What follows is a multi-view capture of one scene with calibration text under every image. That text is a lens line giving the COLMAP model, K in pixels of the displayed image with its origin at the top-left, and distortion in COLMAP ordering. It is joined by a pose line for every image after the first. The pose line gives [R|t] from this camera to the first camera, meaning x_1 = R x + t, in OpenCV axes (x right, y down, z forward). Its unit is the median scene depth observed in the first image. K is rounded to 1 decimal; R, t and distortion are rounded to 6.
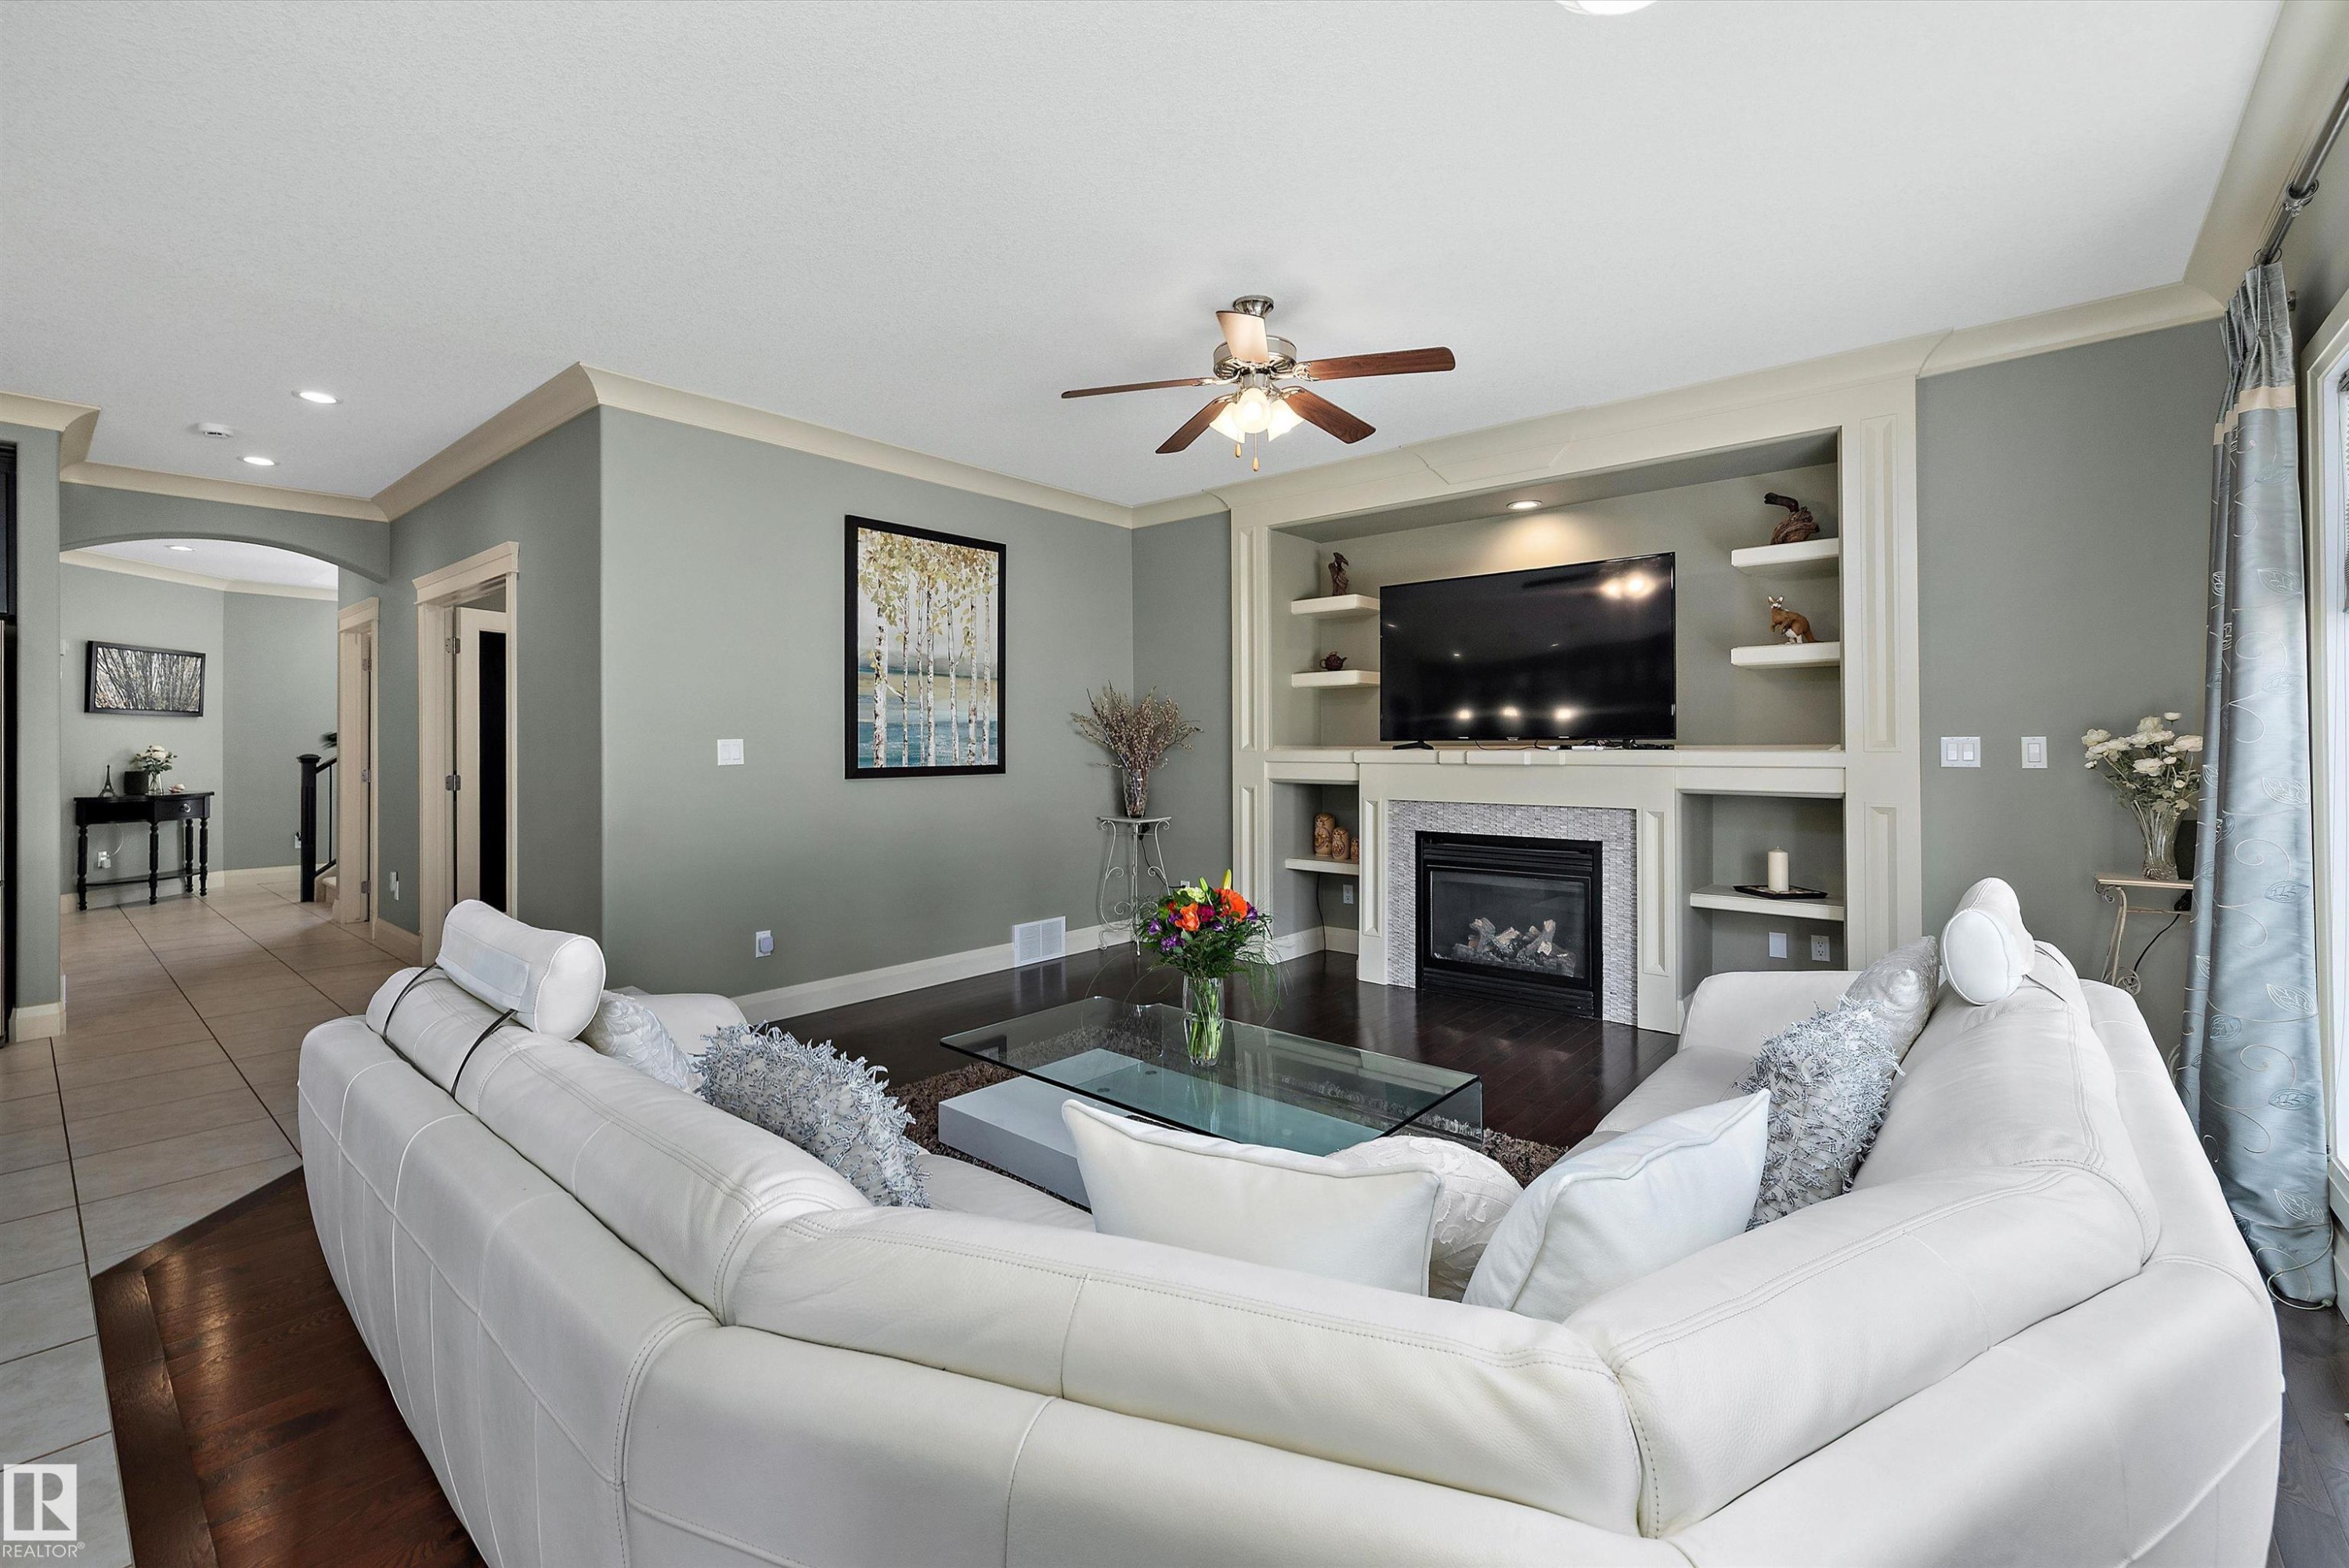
lens RADIAL K [[992.4, 0, 1155.9], [0, 992.4, 742.5], [0, 0, 1]] dist [-0.000987, -0.000139]
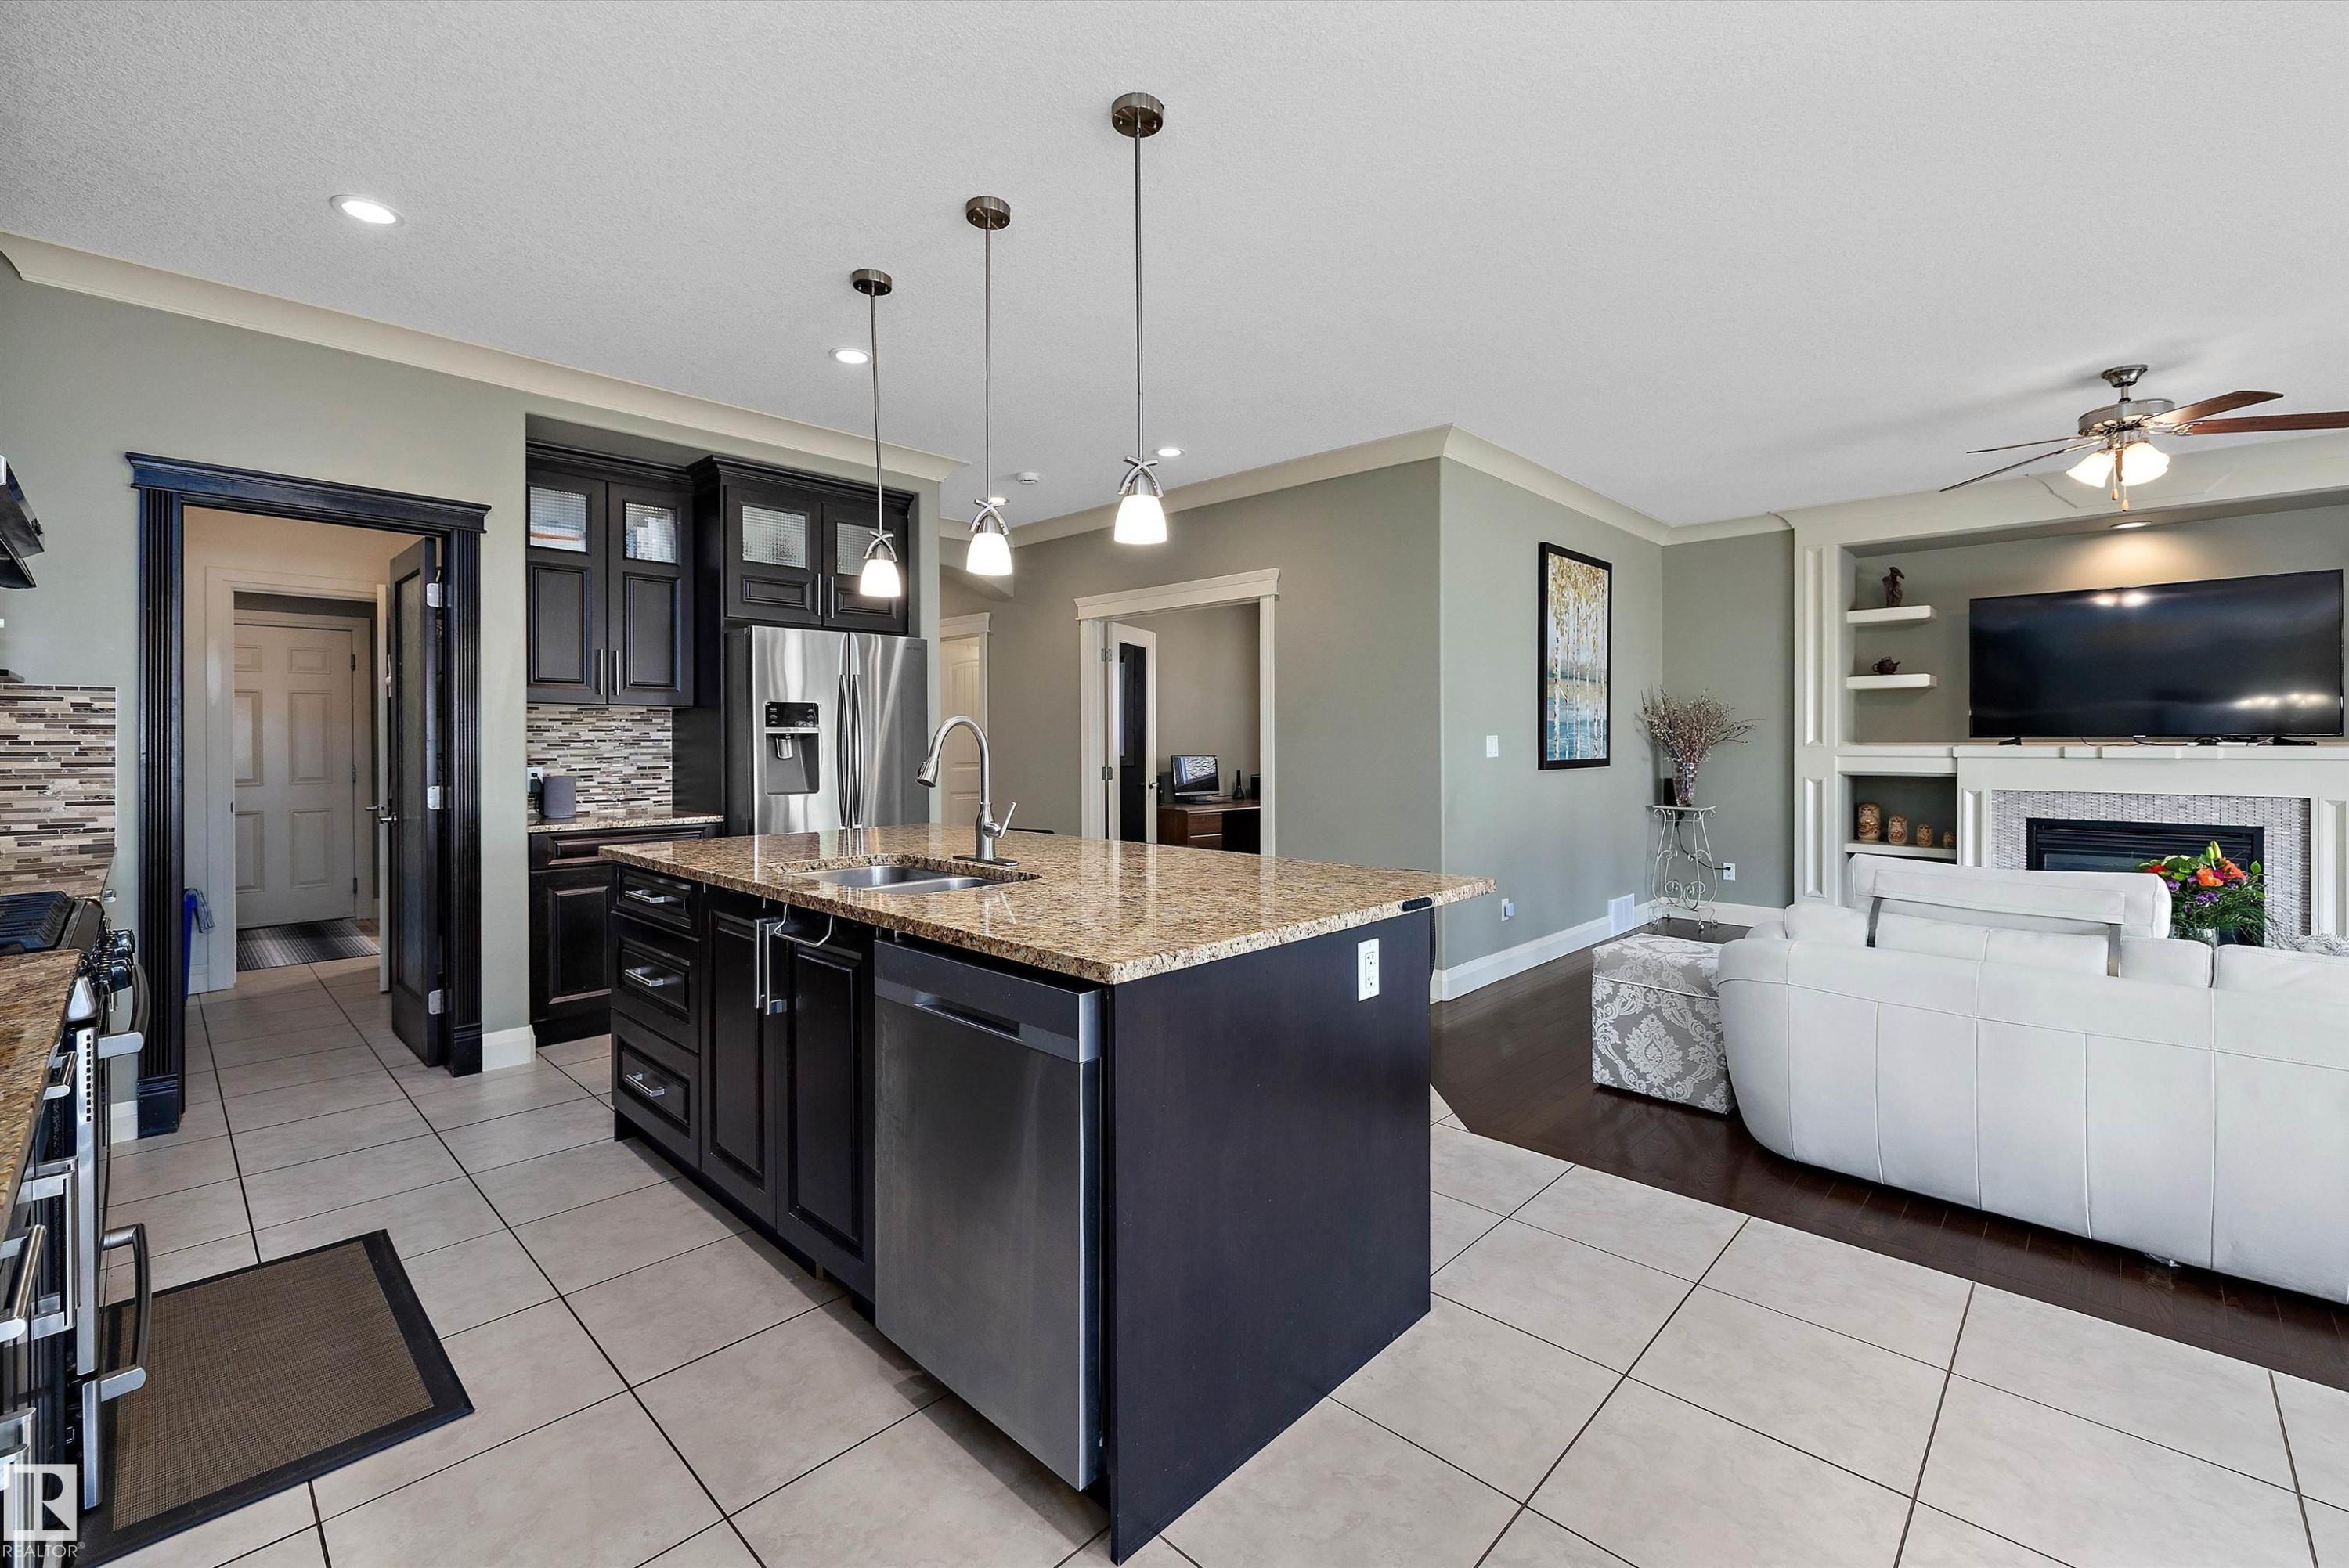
lens RADIAL K [[992.4, 0, 1166.3], [0, 992.4, 746.3], [0, 0, 1]] dist [-0.000987, -0.000139]
pose [[0.997992, 0.001450, -0.063324, -0.635669], [-0.001074, 0.999982, 0.005973, 0.002604], [0.063331, -0.005893, 0.997975, -0.176057]]
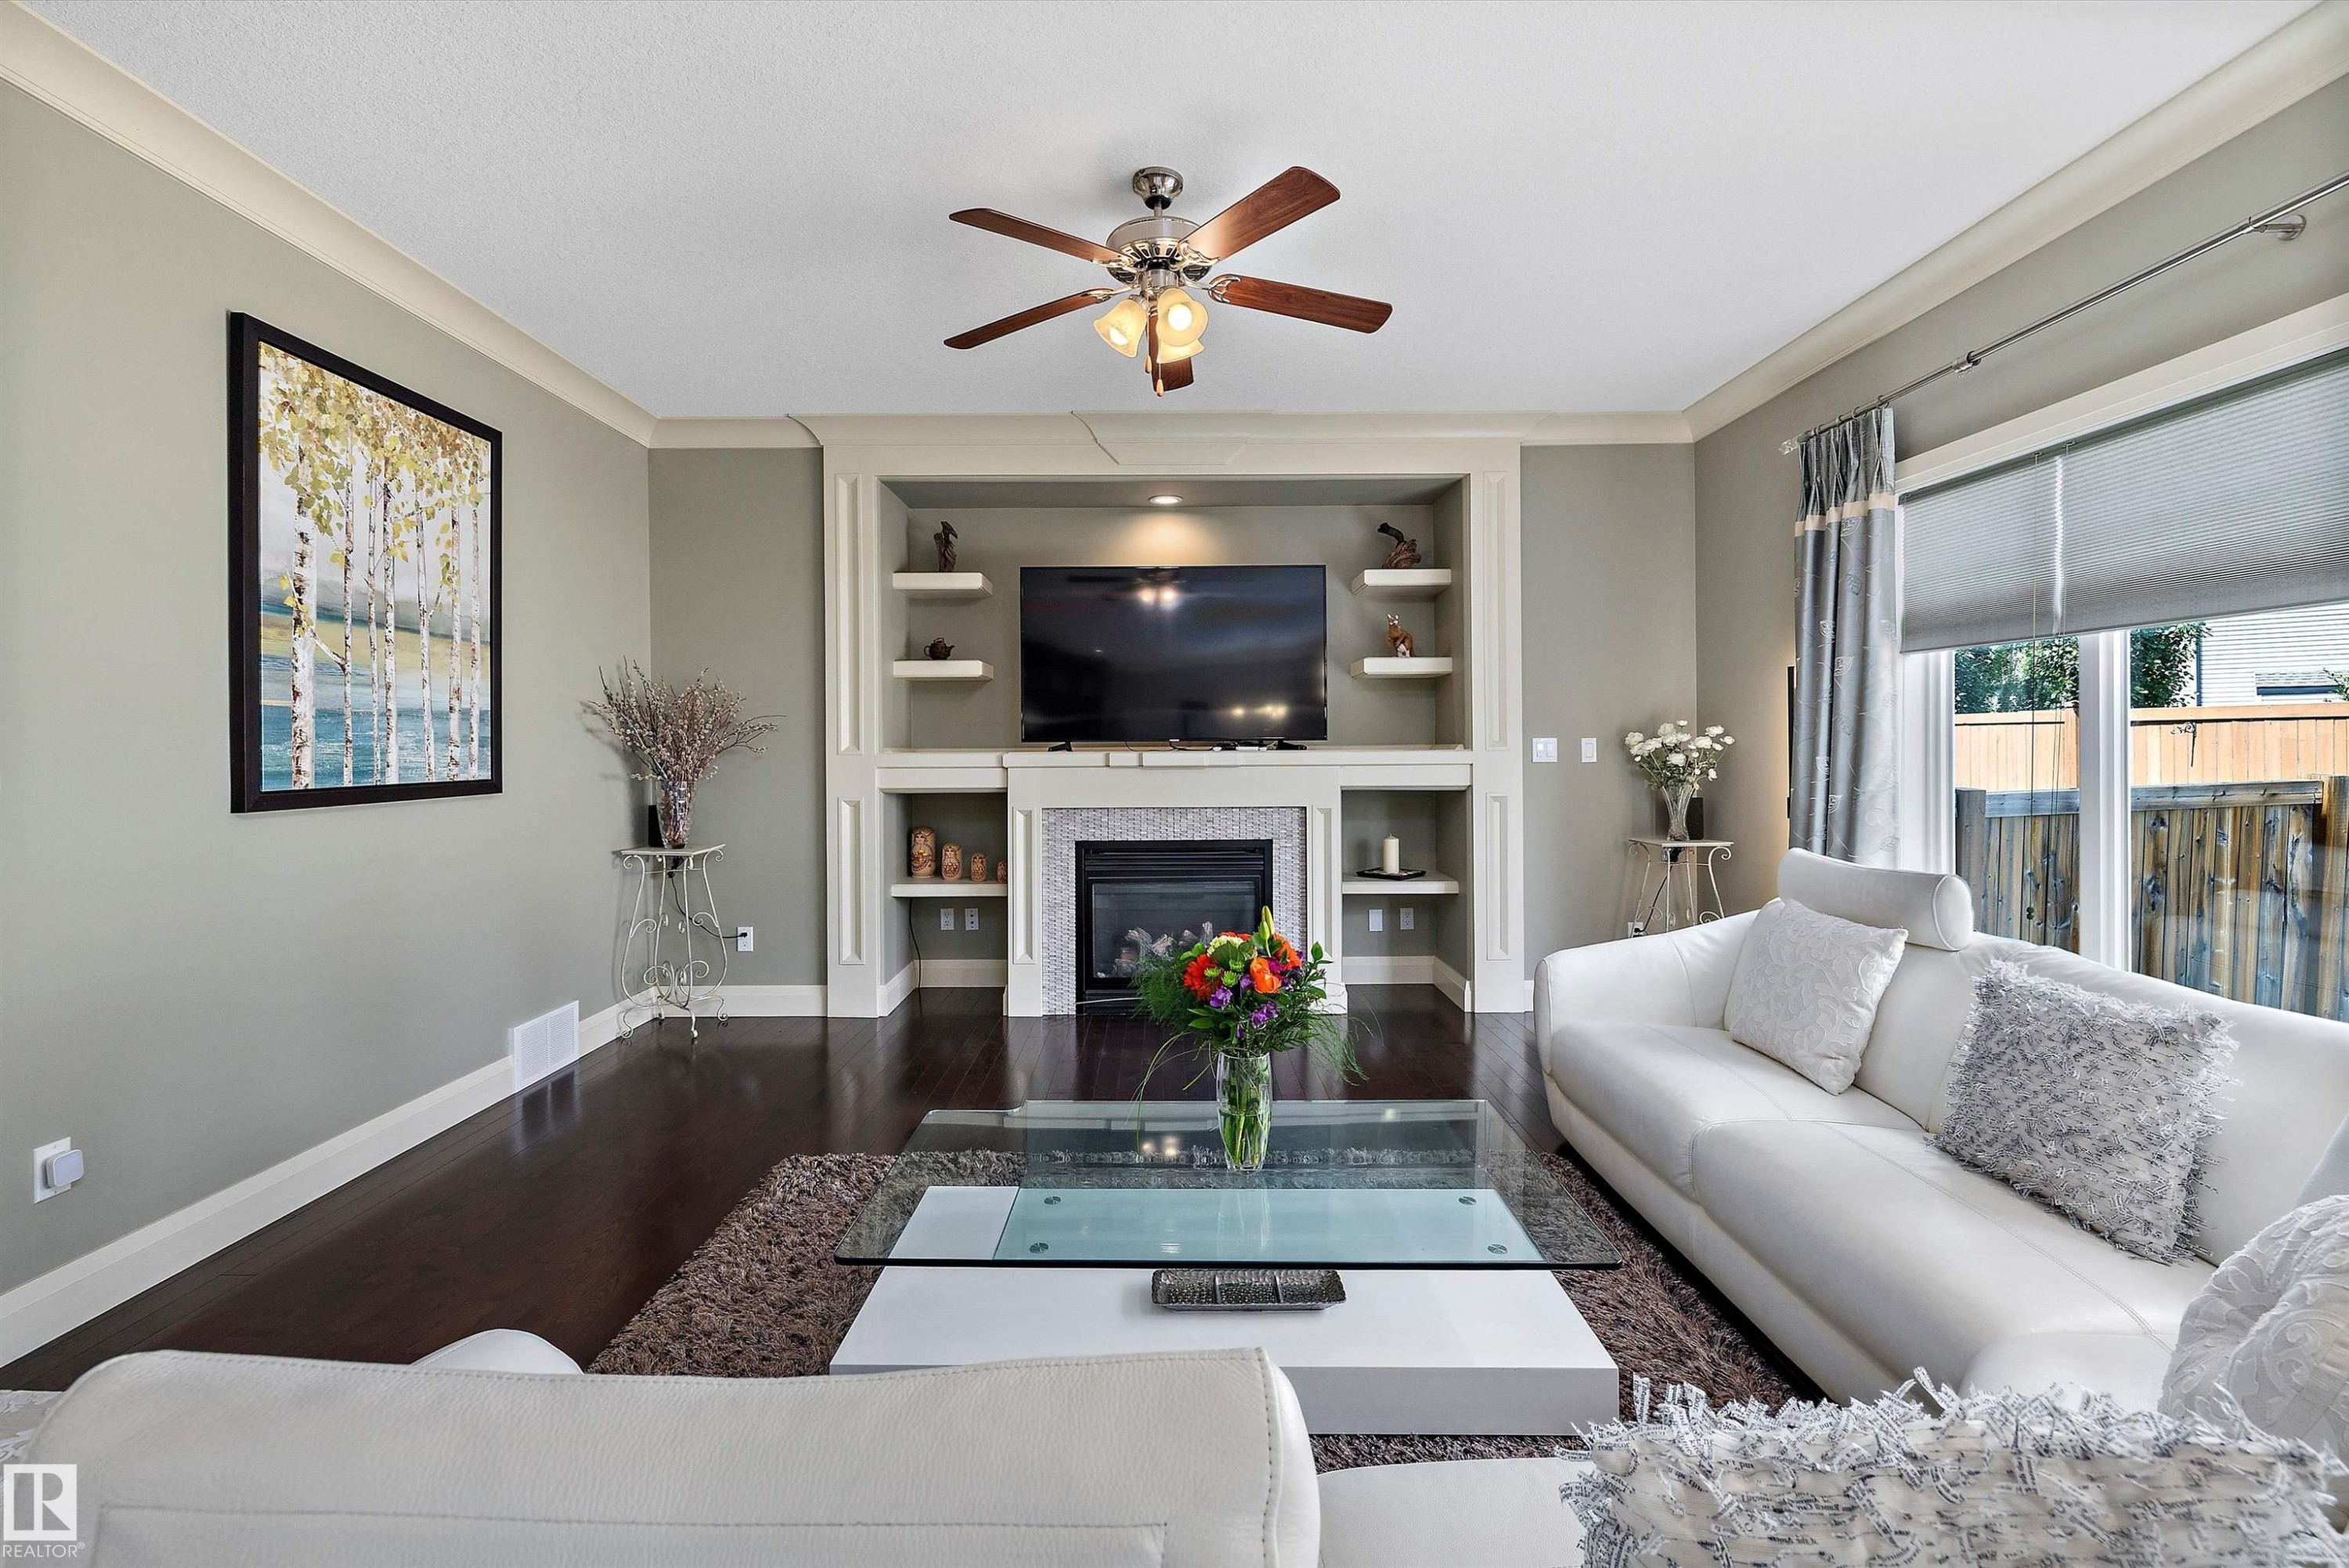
lens RADIAL K [[992.4, 0, 1172.6], [0, 992.4, 750.3], [0, 0, 1]] dist [-0.000987, -0.000139]
pose [[0.754733, -0.004752, 0.656014, -0.265158], [0.002052, 0.999986, 0.004883, 0.001963], [-0.656028, -0.002340, 0.754733, 0.258946]]
